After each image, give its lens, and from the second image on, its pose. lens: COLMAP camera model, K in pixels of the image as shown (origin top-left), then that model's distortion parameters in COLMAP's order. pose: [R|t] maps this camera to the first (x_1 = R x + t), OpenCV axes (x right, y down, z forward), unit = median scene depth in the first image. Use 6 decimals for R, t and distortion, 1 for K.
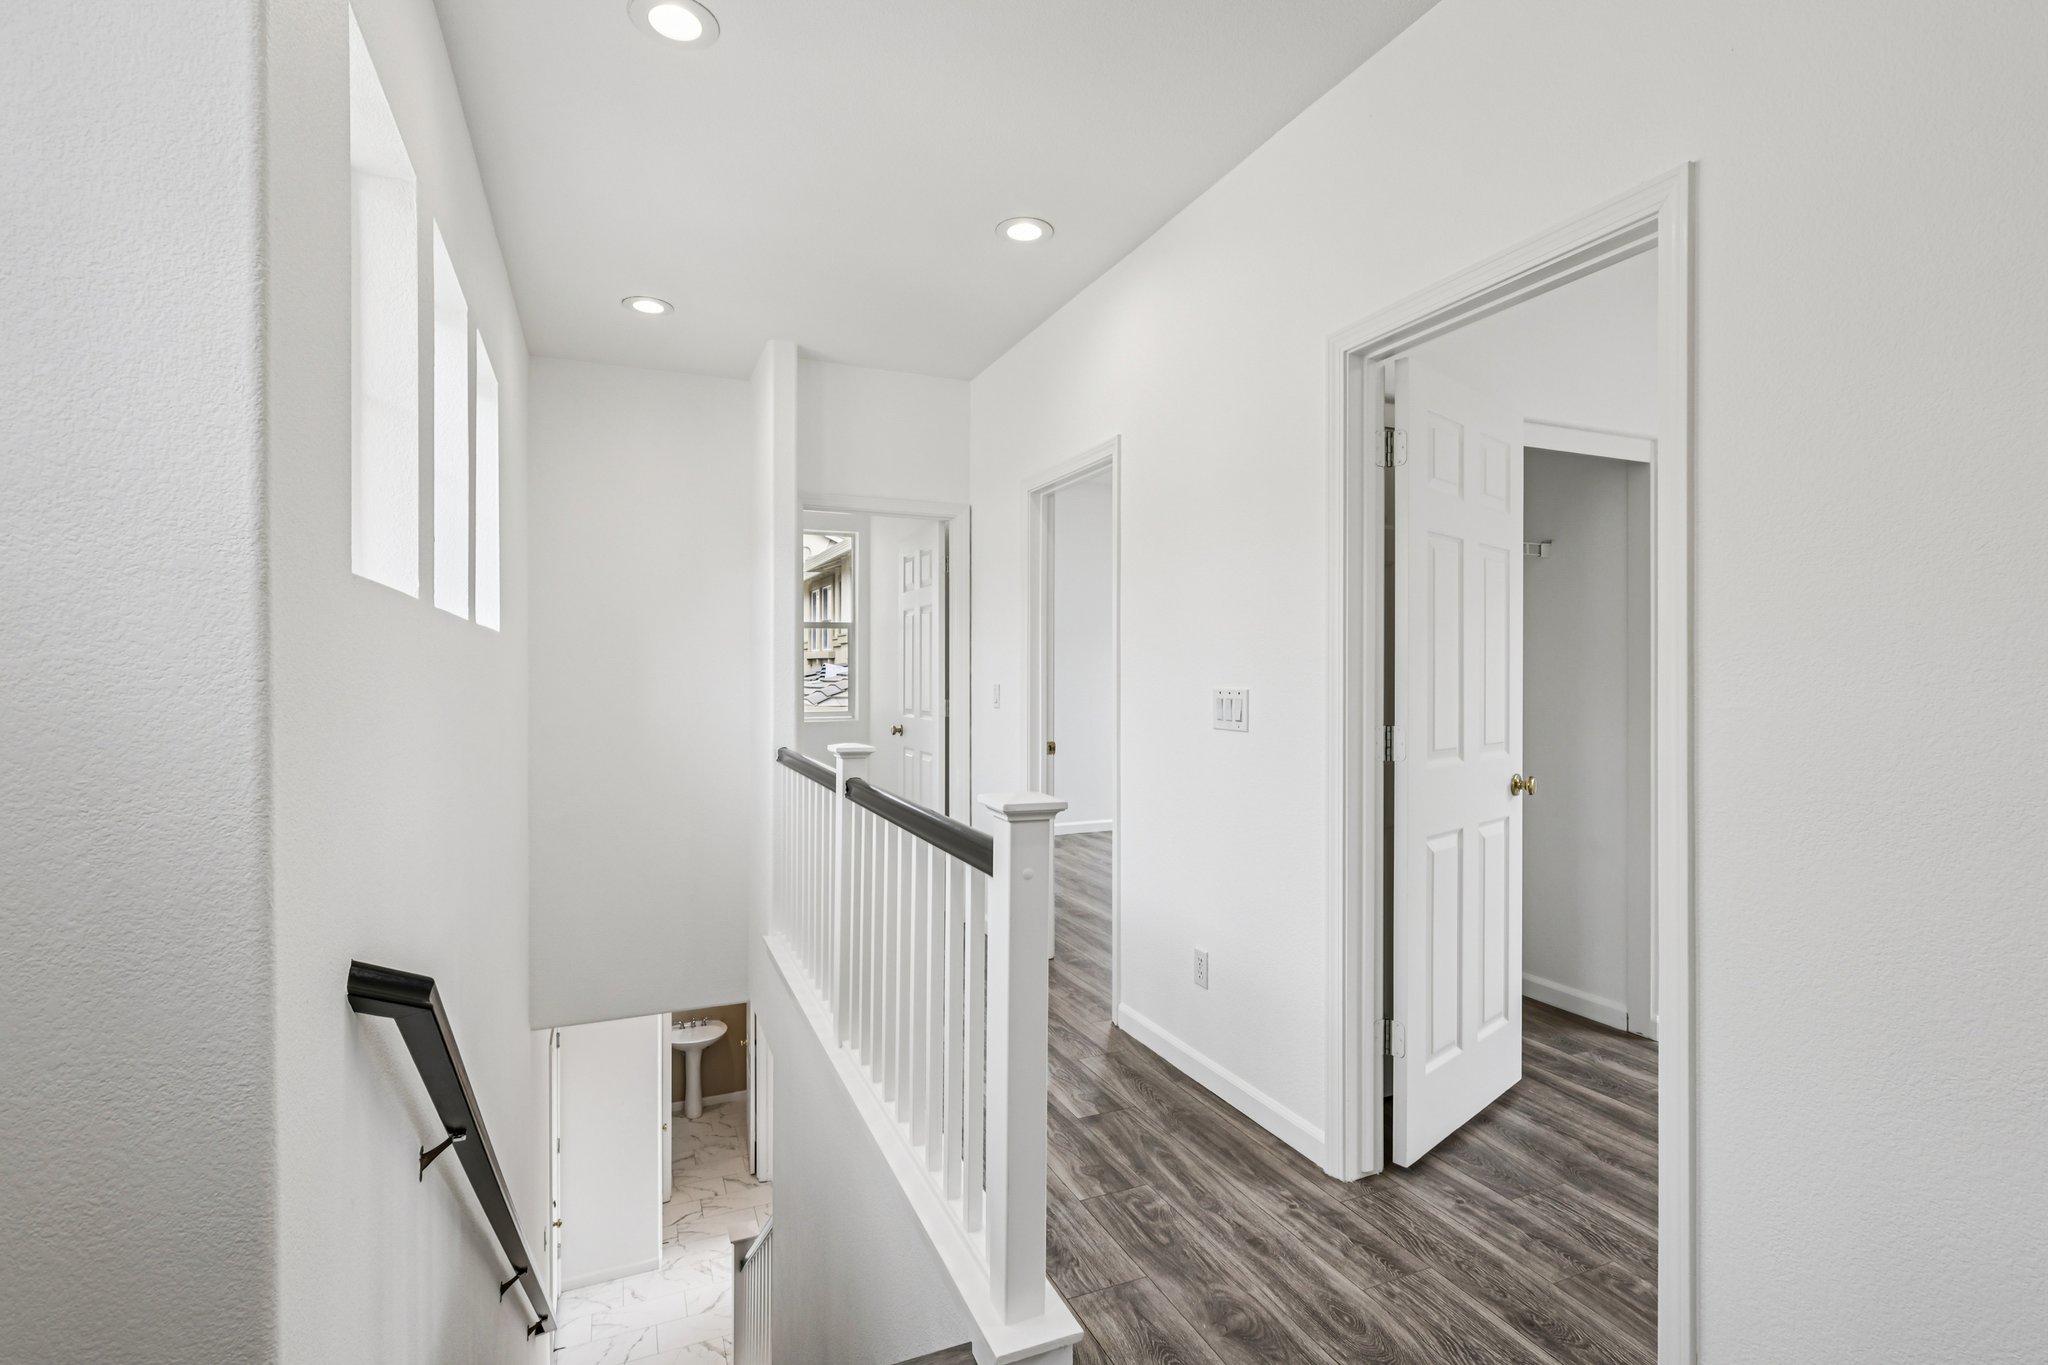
lens RADIAL K [[946.7, 0, 1023.8], [0, 946.7, 672.6], [0, 0, 1]] dist [-0.005683, 0.003827]
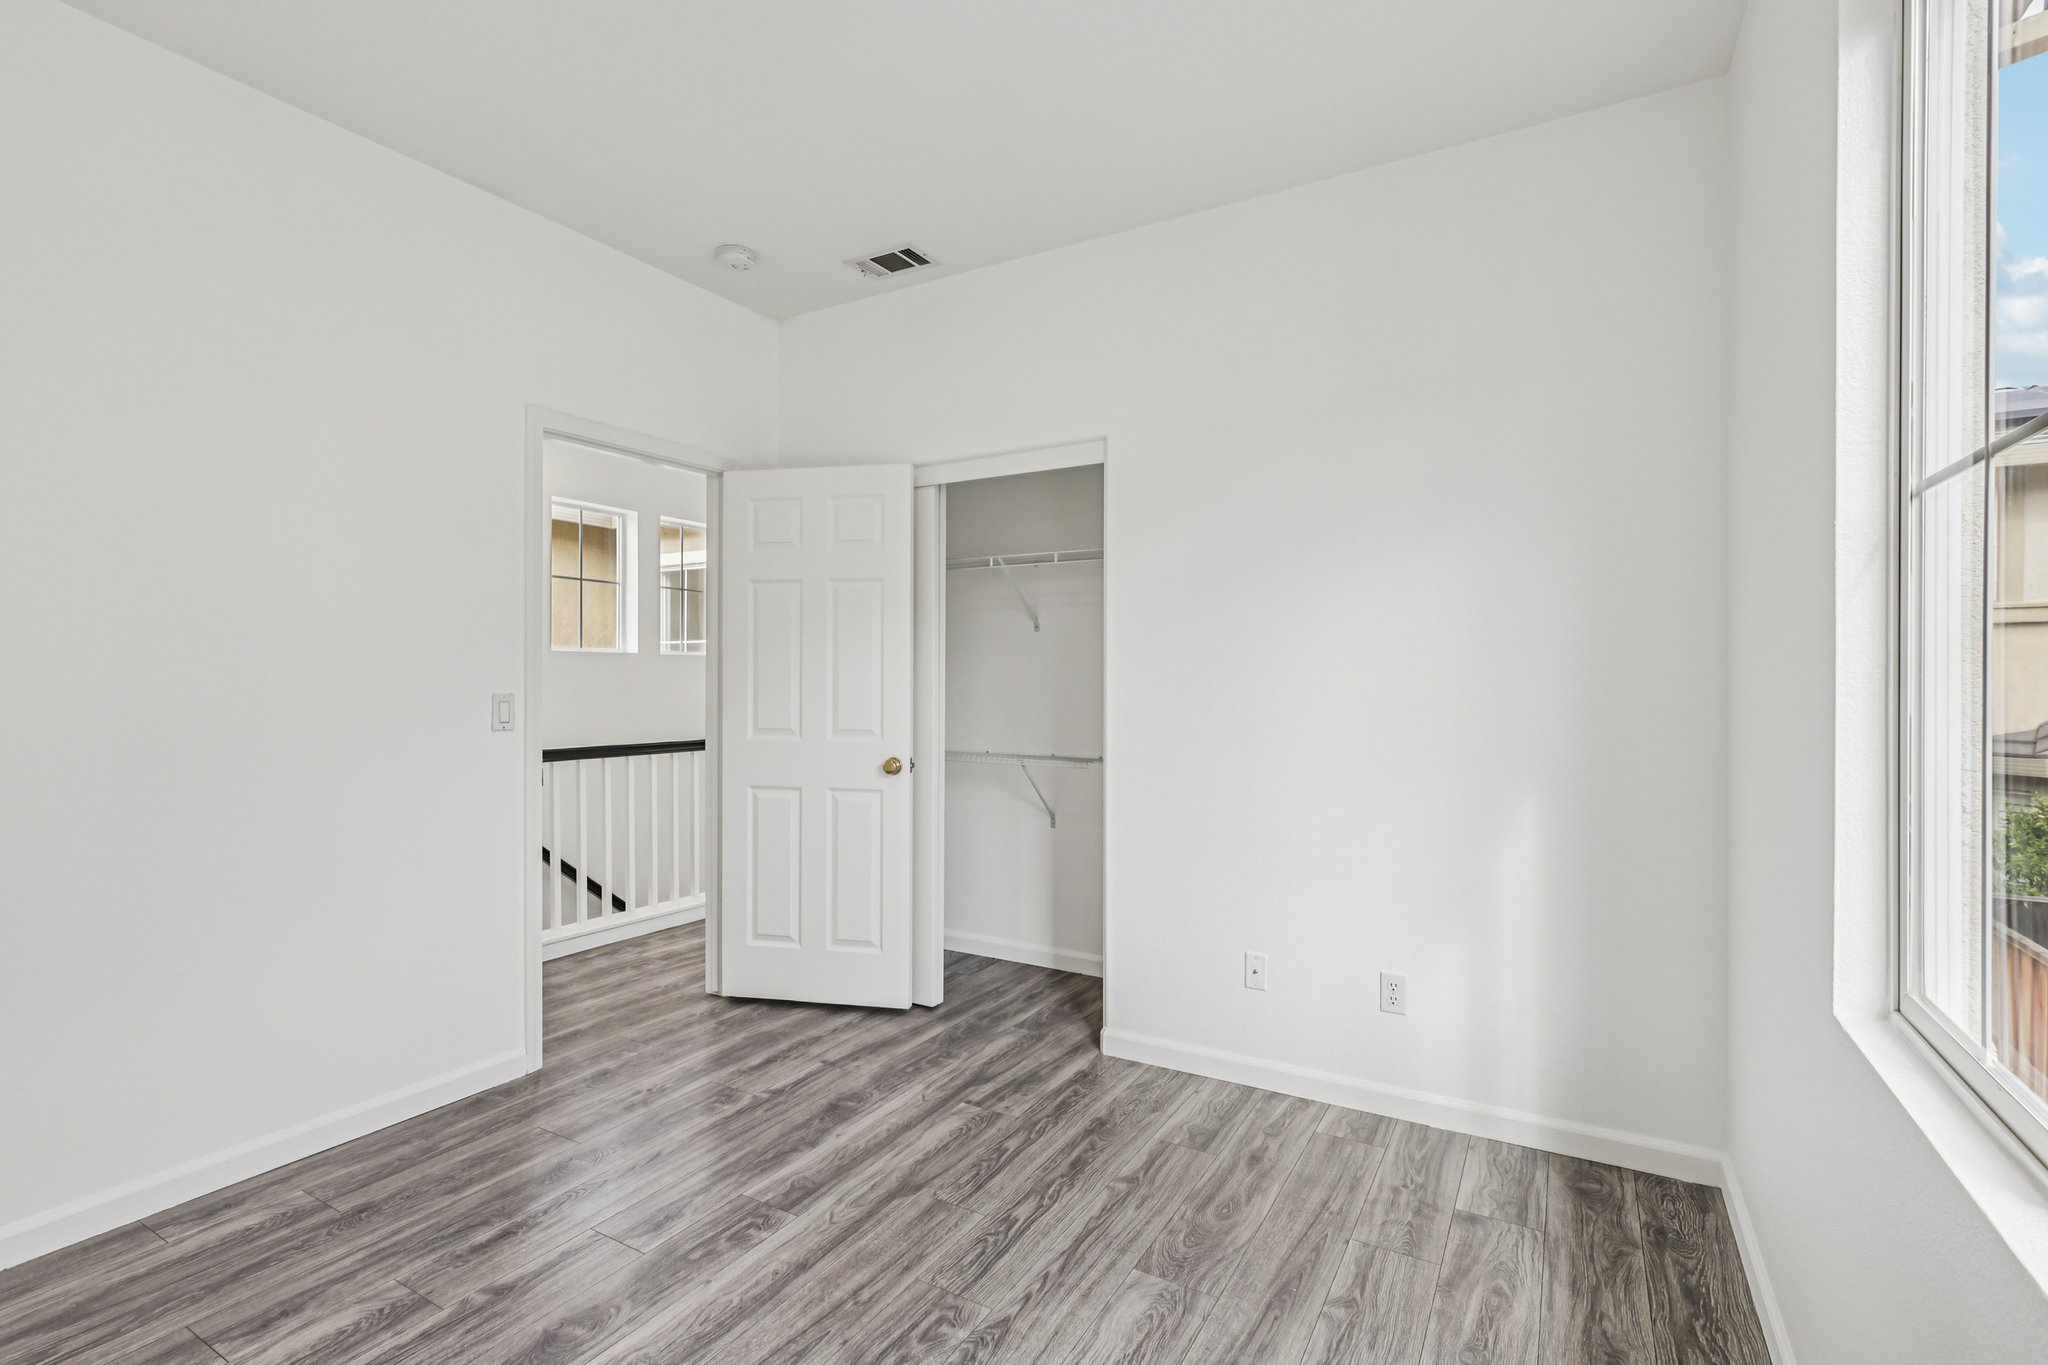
lens RADIAL K [[946.7, 0, 1016.4], [0, 946.7, 677.1], [0, 0, 1]] dist [-0.005683, 0.003827]
pose [[0.591960, 0.006743, -0.805939, 1.983820], [-0.009091, 0.999957, 0.001689, 0.001012], [0.805916, 0.006327, 0.591996, 0.488456]]
